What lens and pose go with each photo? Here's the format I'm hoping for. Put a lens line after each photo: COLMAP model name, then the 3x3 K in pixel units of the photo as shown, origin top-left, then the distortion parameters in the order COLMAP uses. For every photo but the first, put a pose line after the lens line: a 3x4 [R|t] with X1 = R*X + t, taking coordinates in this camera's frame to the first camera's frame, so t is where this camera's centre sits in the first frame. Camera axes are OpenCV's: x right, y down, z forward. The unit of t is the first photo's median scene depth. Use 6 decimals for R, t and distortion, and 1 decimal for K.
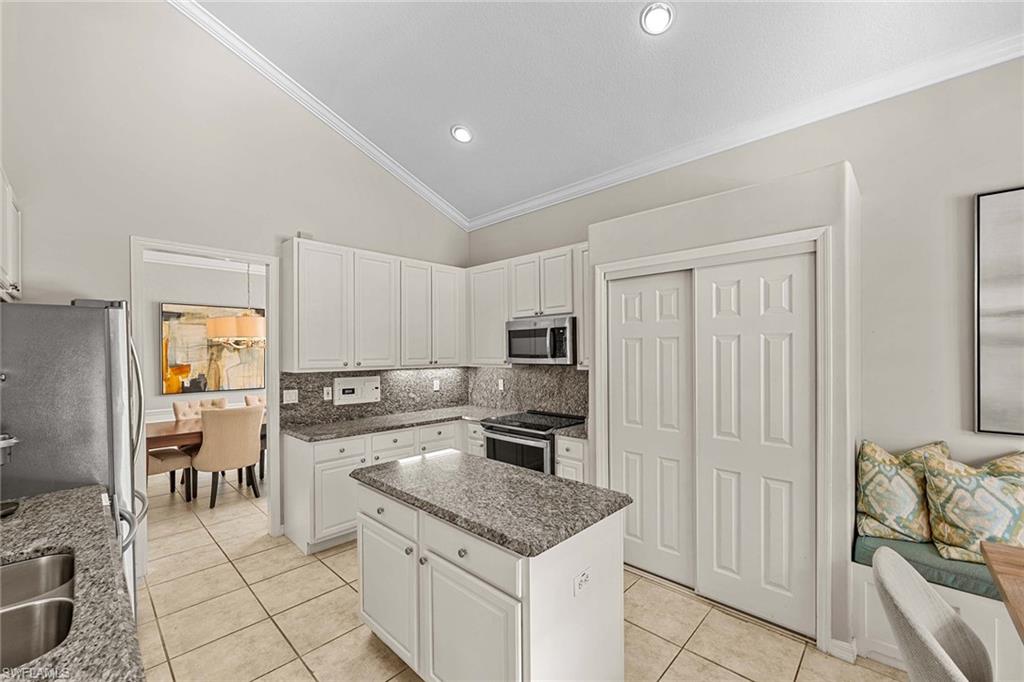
lens RADIAL K [[407.5, 0, 508.9], [0, 407.5, 355.5], [0, 0, 1]] dist [-0.000298, 0.000206]
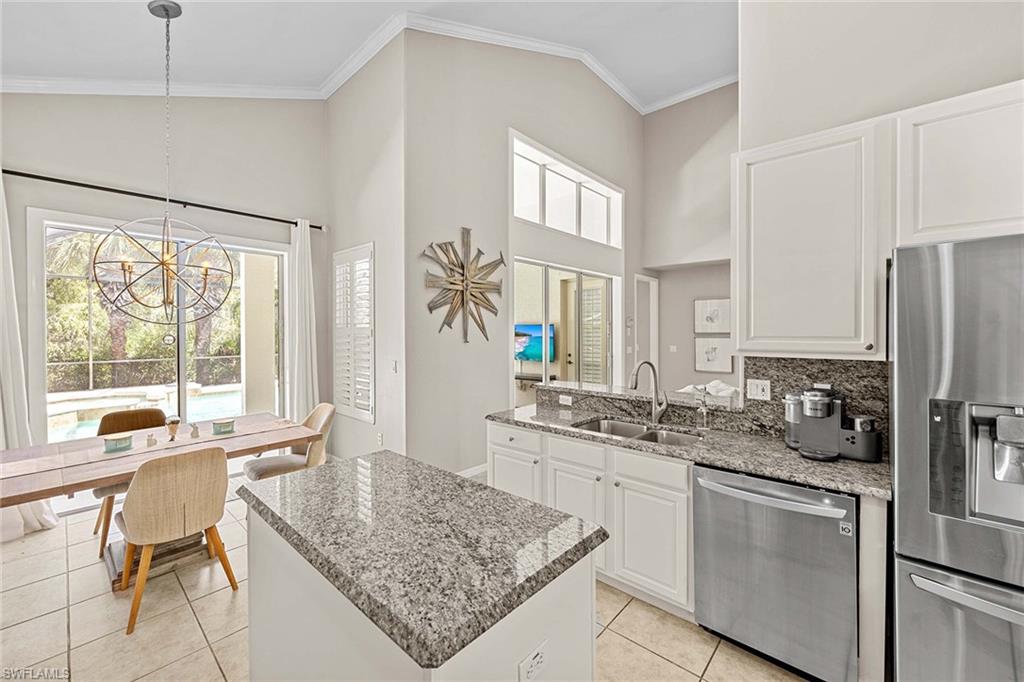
lens RADIAL K [[408.8, 0, 513.0], [0, 408.8, 332.0], [0, 0, 1]] dist [0.000022, -0.000012]
pose [[-0.999373, 0.010269, -0.033877, -0.280541], [0.009918, 0.999896, 0.010514, -0.006886], [0.033981, 0.010172, -0.999371, 1.860023]]
